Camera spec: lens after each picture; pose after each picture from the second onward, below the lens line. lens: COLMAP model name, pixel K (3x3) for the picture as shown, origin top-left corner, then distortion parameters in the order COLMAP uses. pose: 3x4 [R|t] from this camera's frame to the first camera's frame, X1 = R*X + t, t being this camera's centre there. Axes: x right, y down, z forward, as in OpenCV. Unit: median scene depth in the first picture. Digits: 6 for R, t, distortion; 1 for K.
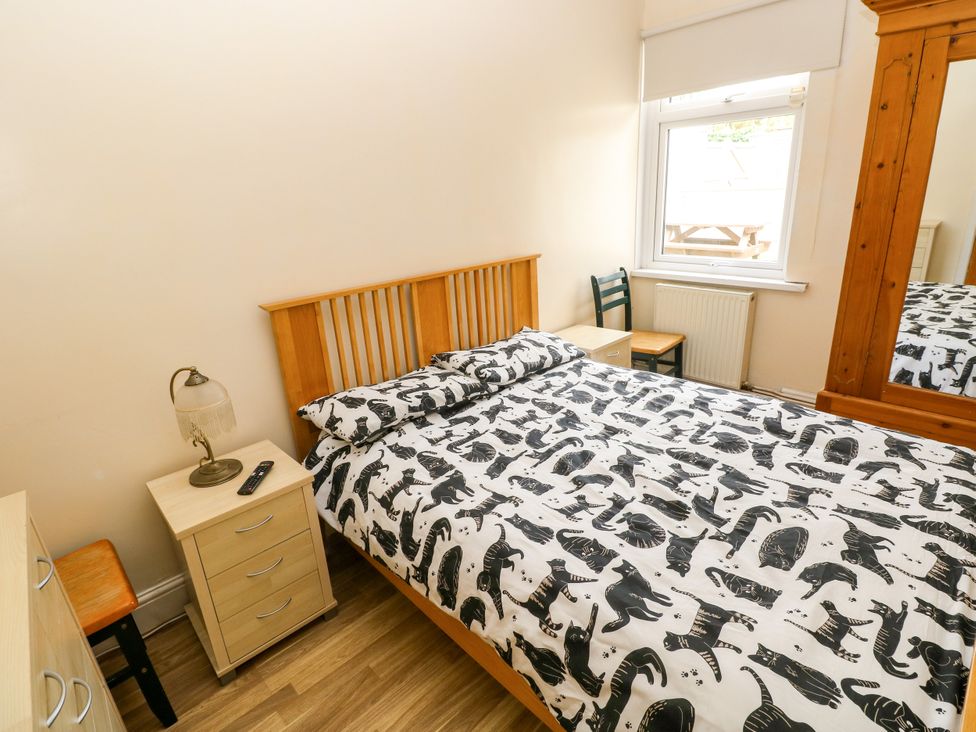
lens RADIAL K [[508.6, 0, 488.3], [0, 508.6, 361.2], [0, 0, 1]] dist [-0.003924, -0.010377]
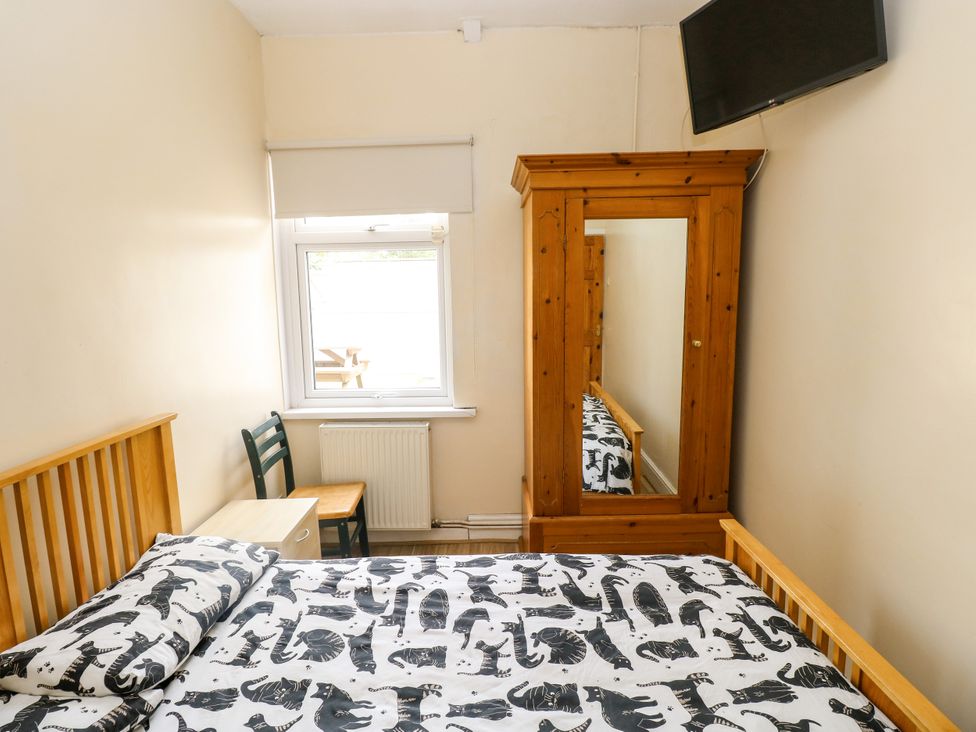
lens RADIAL K [[508.6, 0, 487.0], [0, 508.6, 358.4], [0, 0, 1]] dist [-0.003924, -0.010377]
pose [[0.699291, -0.049653, 0.713110, -0.098425], [0.211905, 0.967144, -0.140458, -0.134354], [-0.682706, 0.249333, 0.686837, 0.345431]]
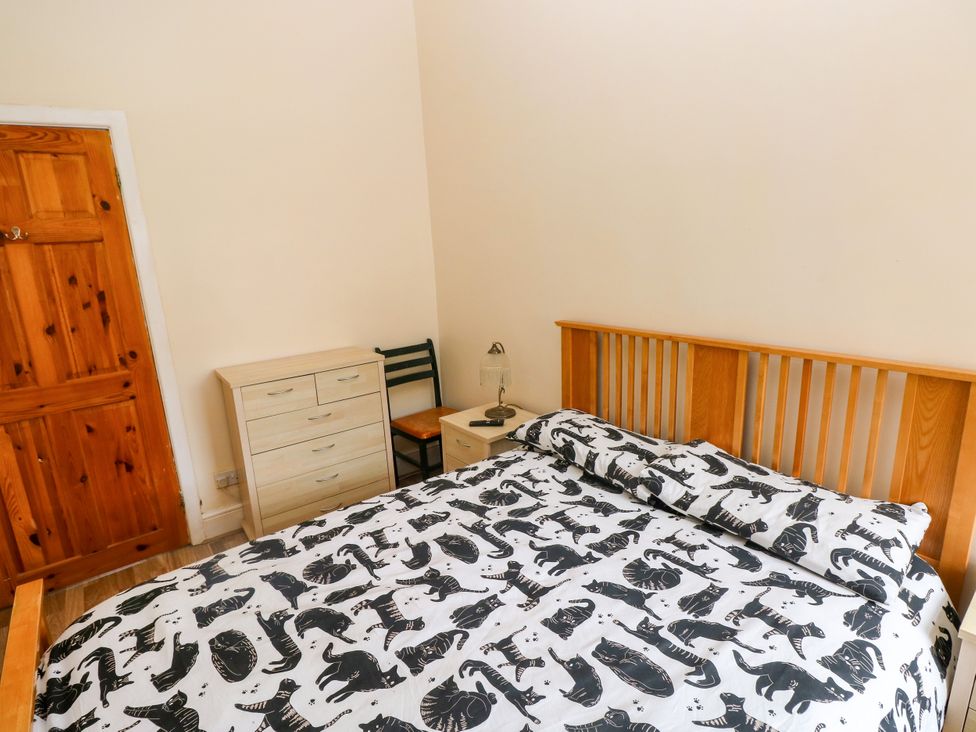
lens RADIAL K [[508.6, 0, 483.7], [0, 508.6, 358.9], [0, 0, 1]] dist [-0.003924, -0.010377]
pose [[-0.092079, 0.287246, -0.953421, 0.707095], [-0.268153, 0.914963, 0.301557, -0.302728], [0.958966, 0.283430, -0.007223, 0.716998]]
